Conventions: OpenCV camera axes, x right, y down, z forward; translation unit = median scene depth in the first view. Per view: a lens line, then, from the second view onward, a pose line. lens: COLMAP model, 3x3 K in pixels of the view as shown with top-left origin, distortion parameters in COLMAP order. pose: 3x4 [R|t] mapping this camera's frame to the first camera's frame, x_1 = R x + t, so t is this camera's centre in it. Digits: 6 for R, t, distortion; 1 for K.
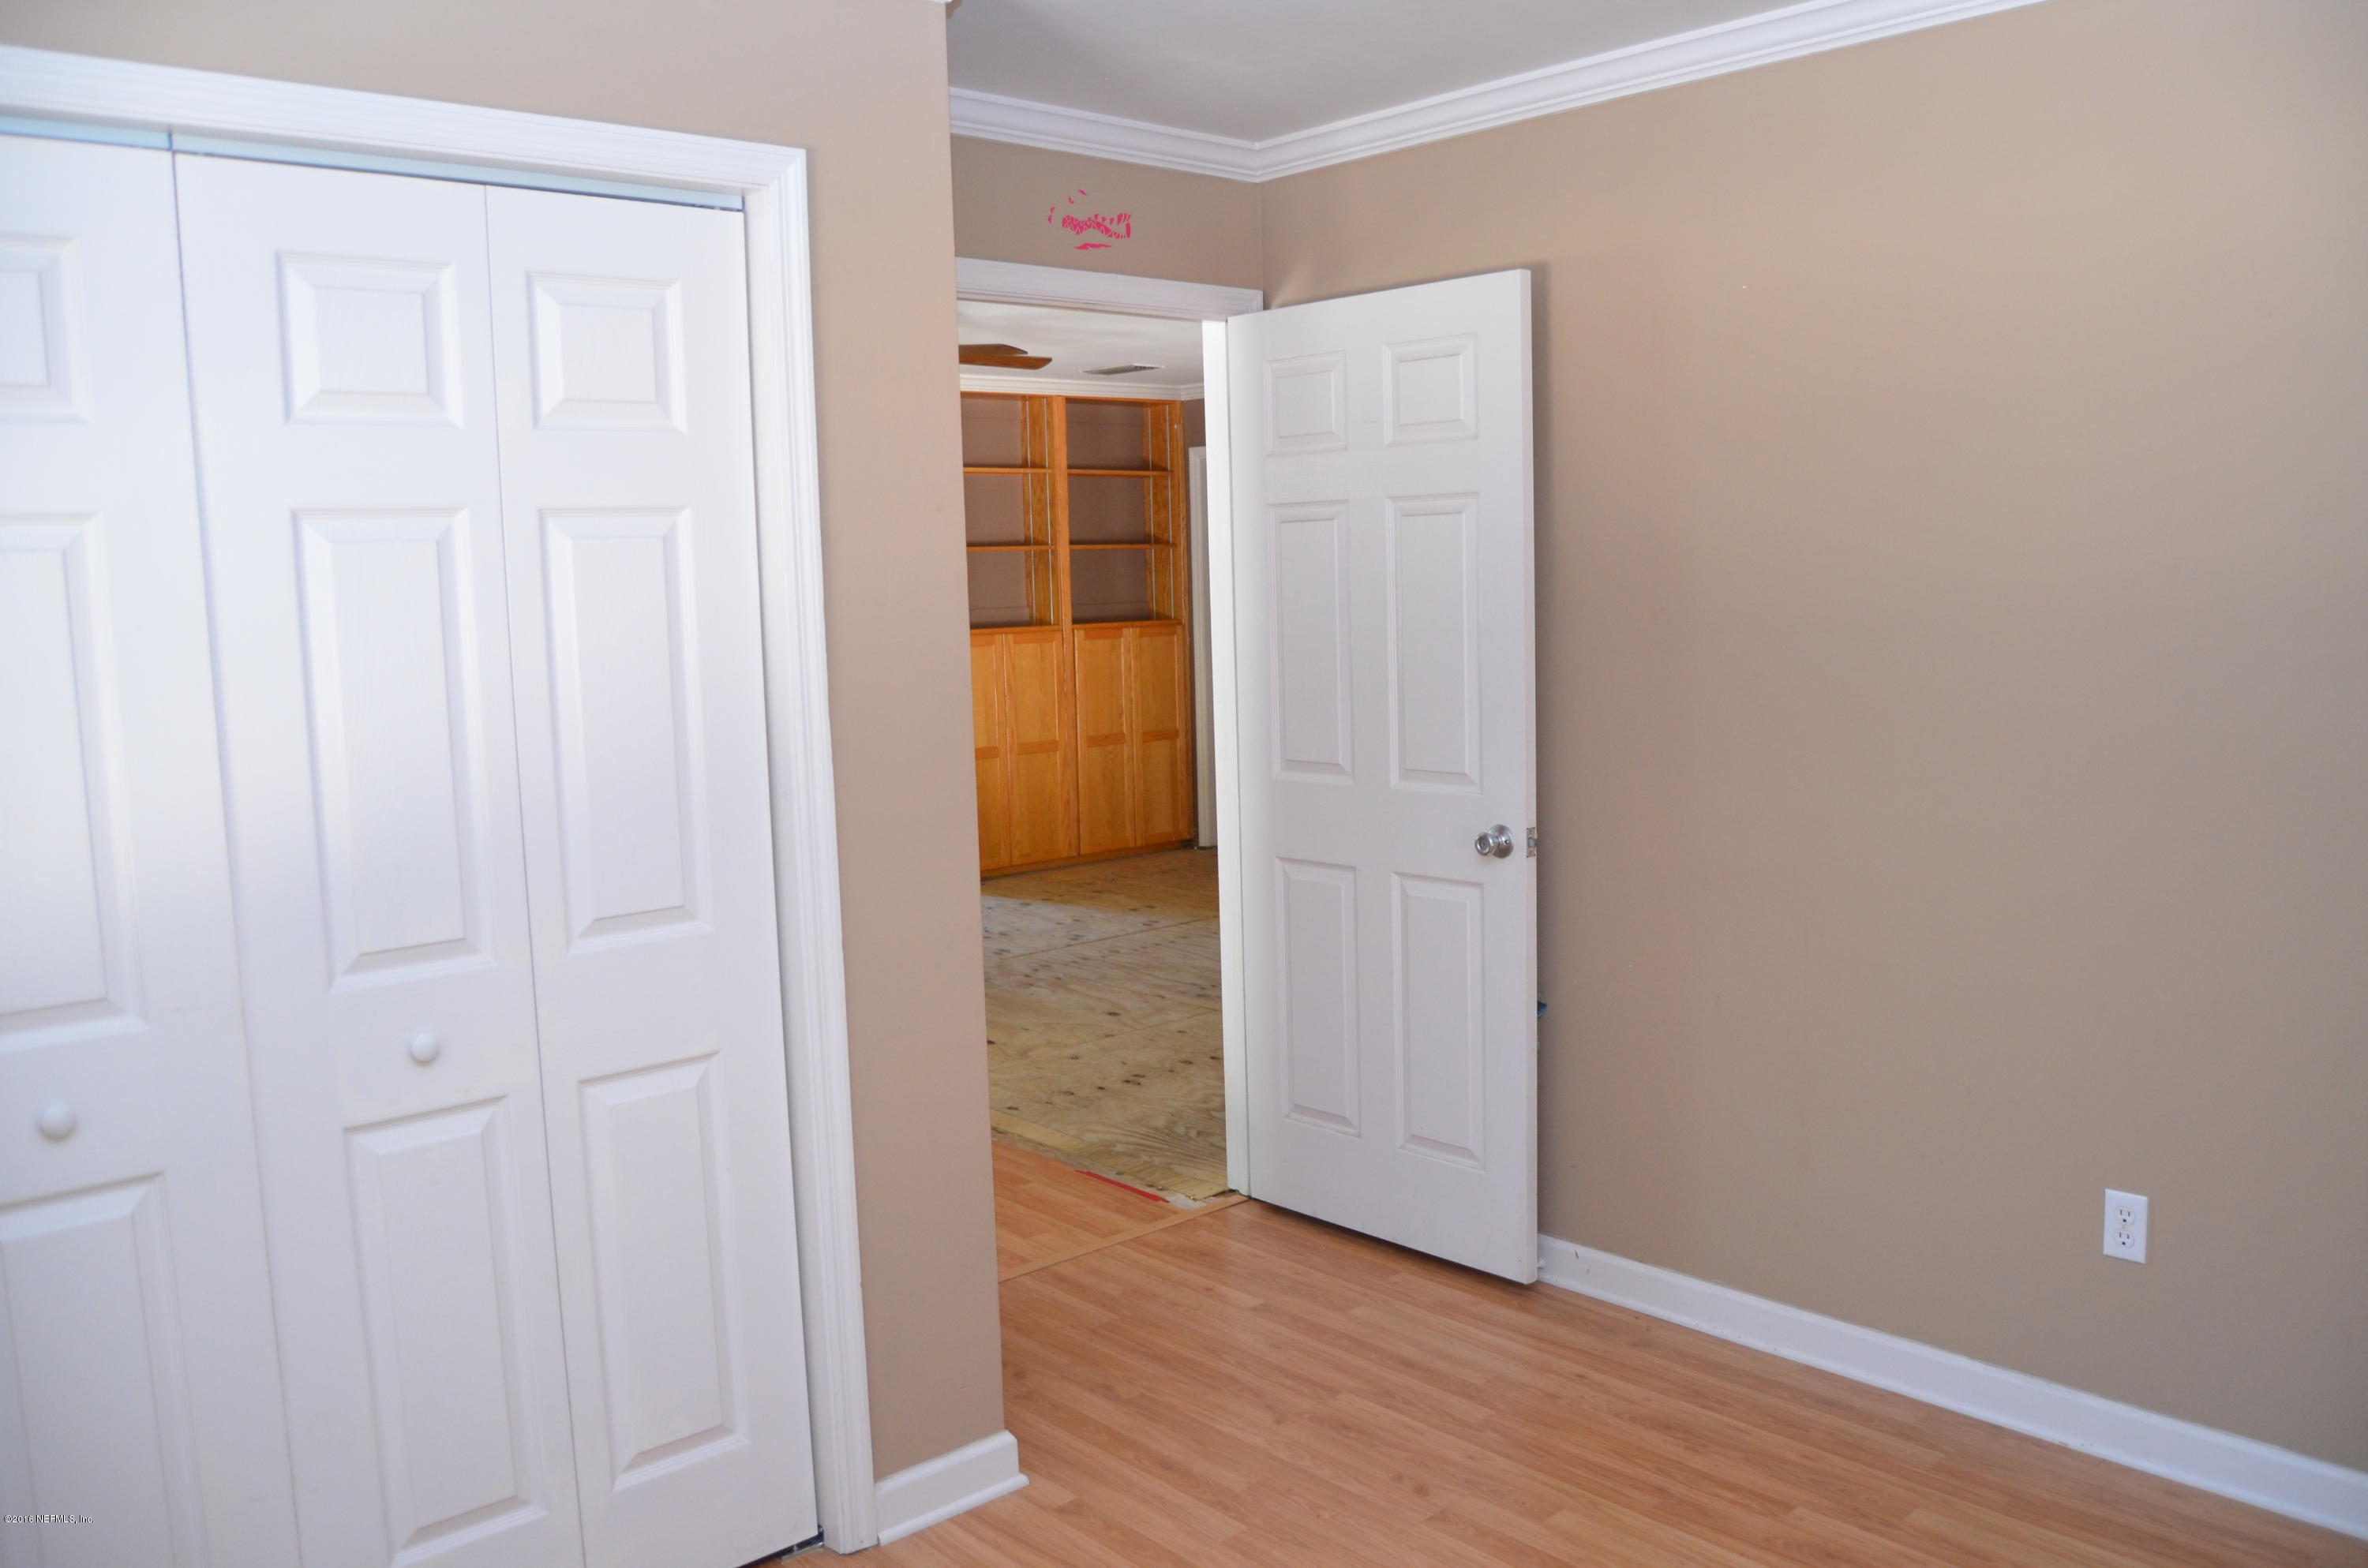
lens RADIAL K [[1861.4, 0, 1184.0], [0, 1861.4, 784.0], [0, 0, 1]] dist [-0.060721, 0.004086]
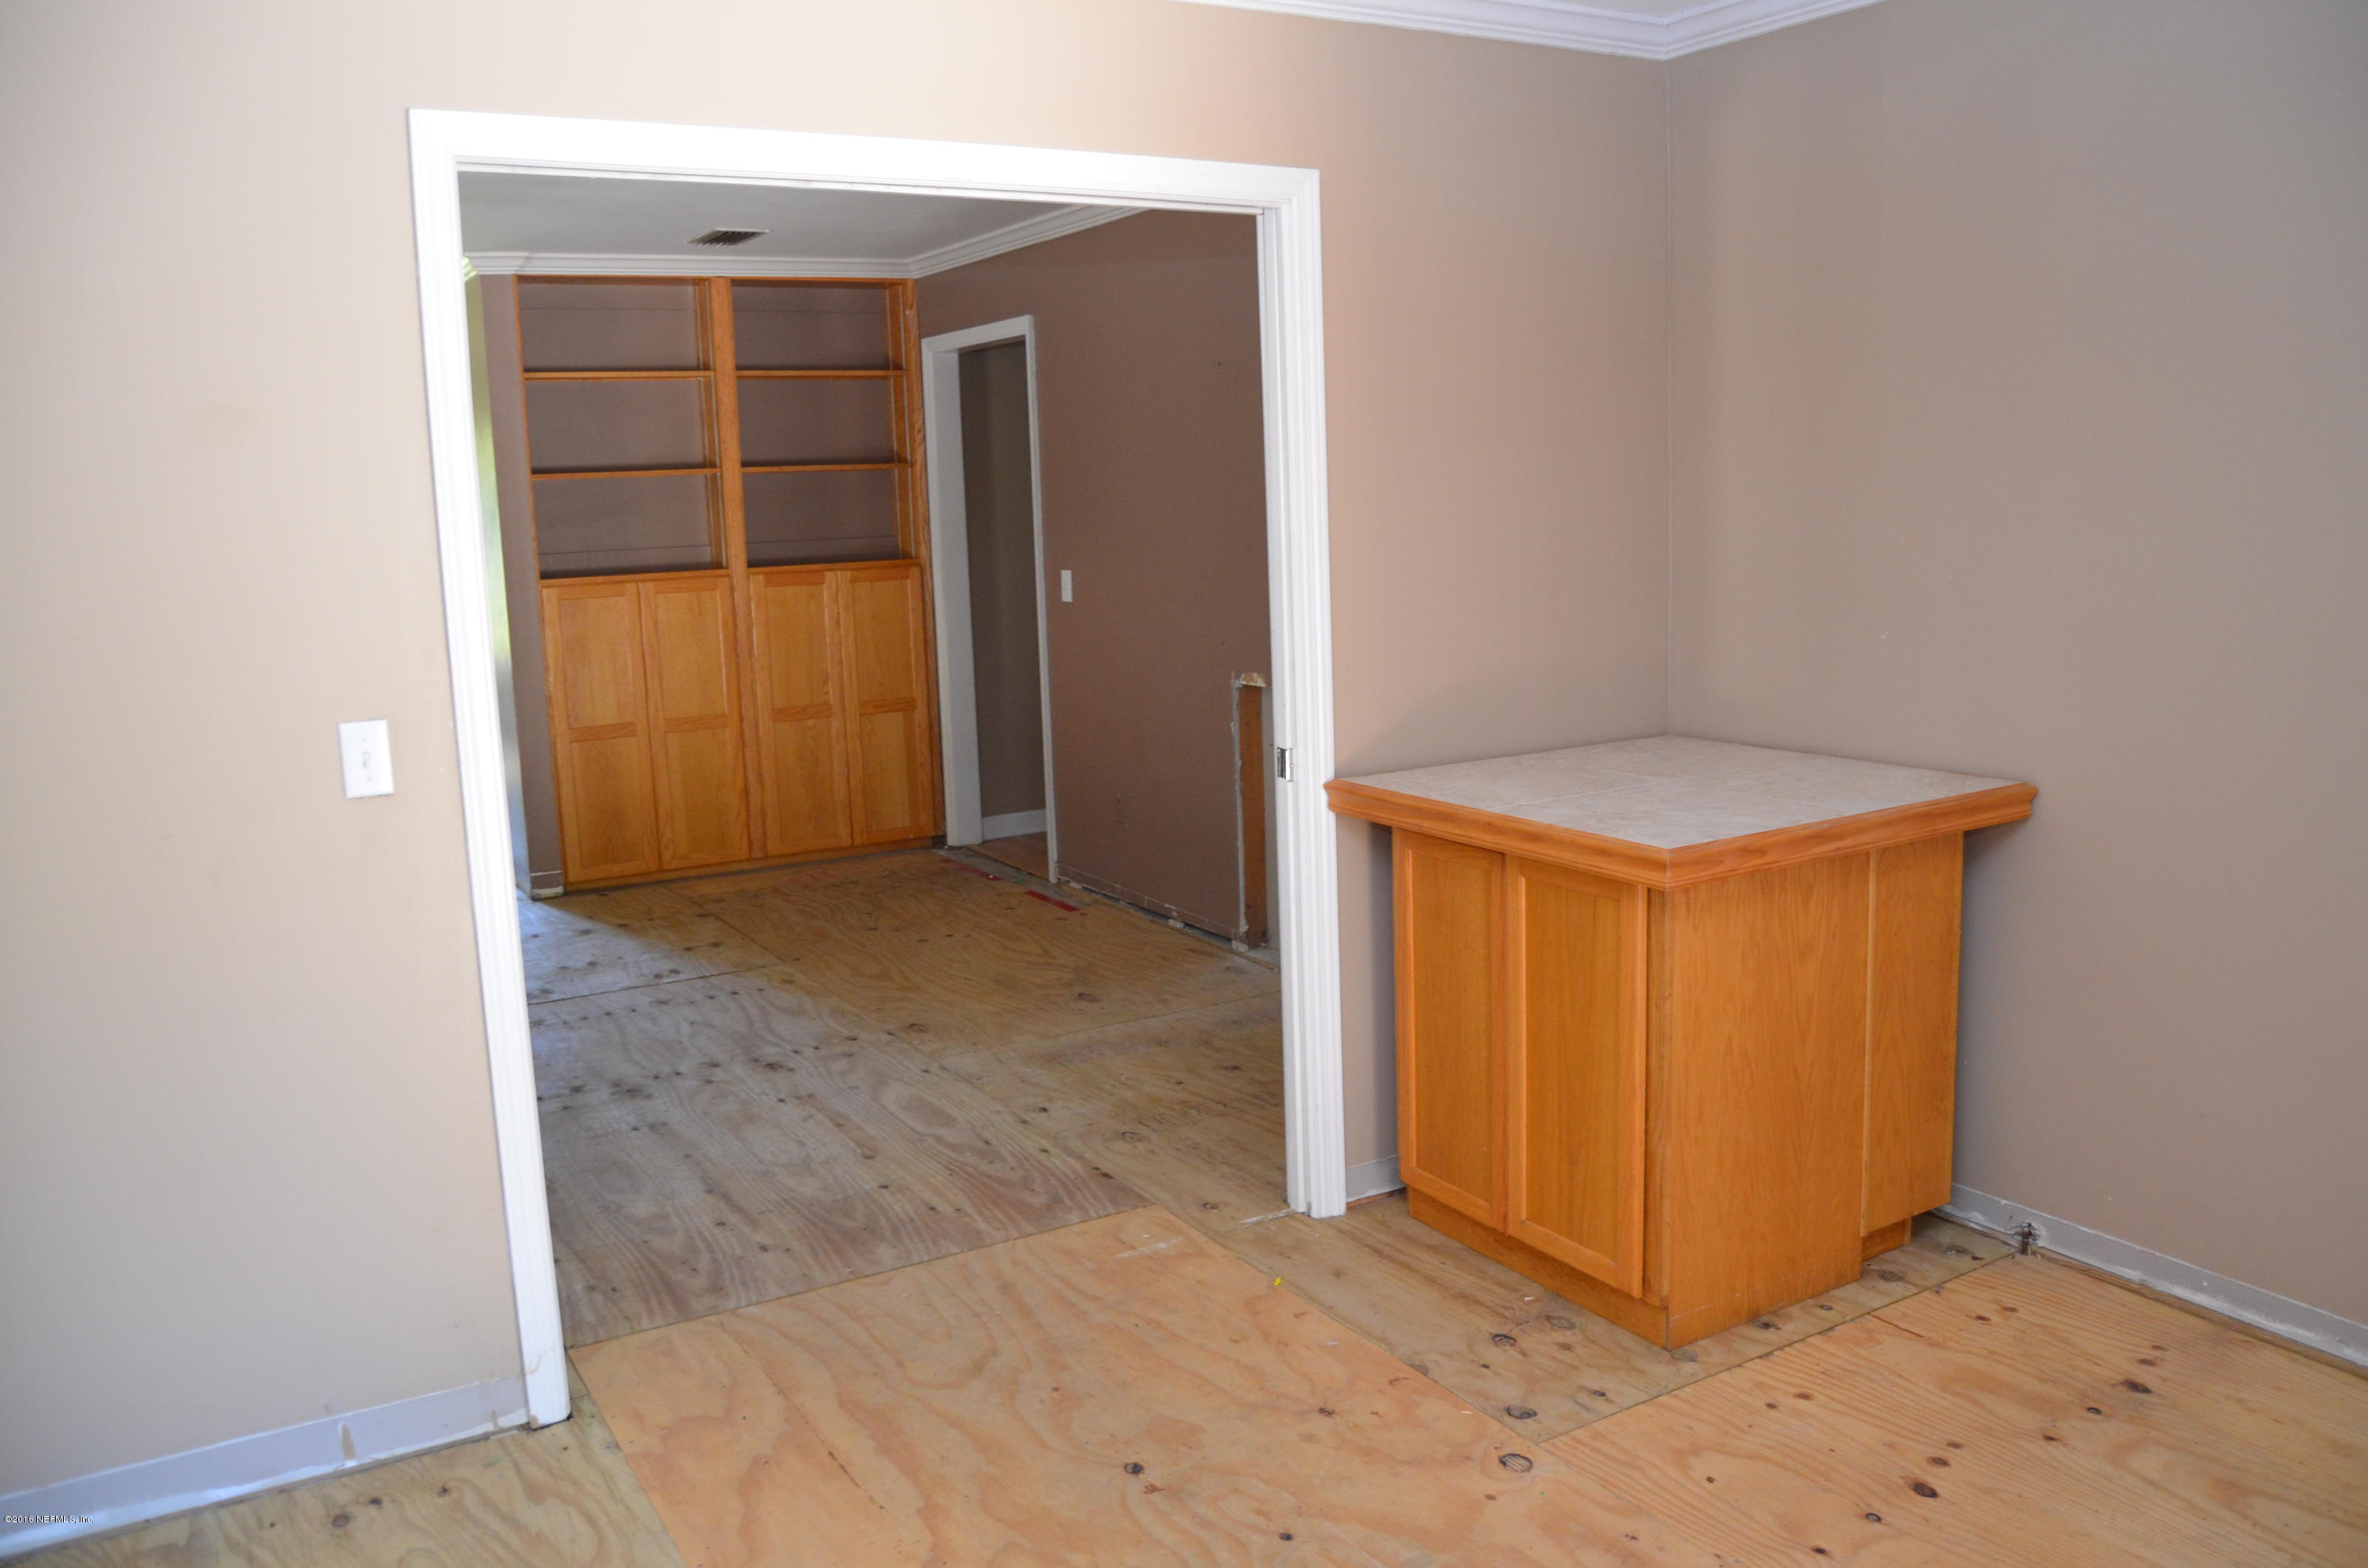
lens RADIAL K [[1861.4, 0, 1184.0], [0, 1861.4, 784.0], [0, 0, 1]] dist [-0.060721, 0.004086]
pose [[0.977459, 0.027009, -0.209392, 0.283835], [-0.015875, 0.998378, 0.054675, -0.039117], [0.210529, -0.050118, 0.976302, 0.256836]]
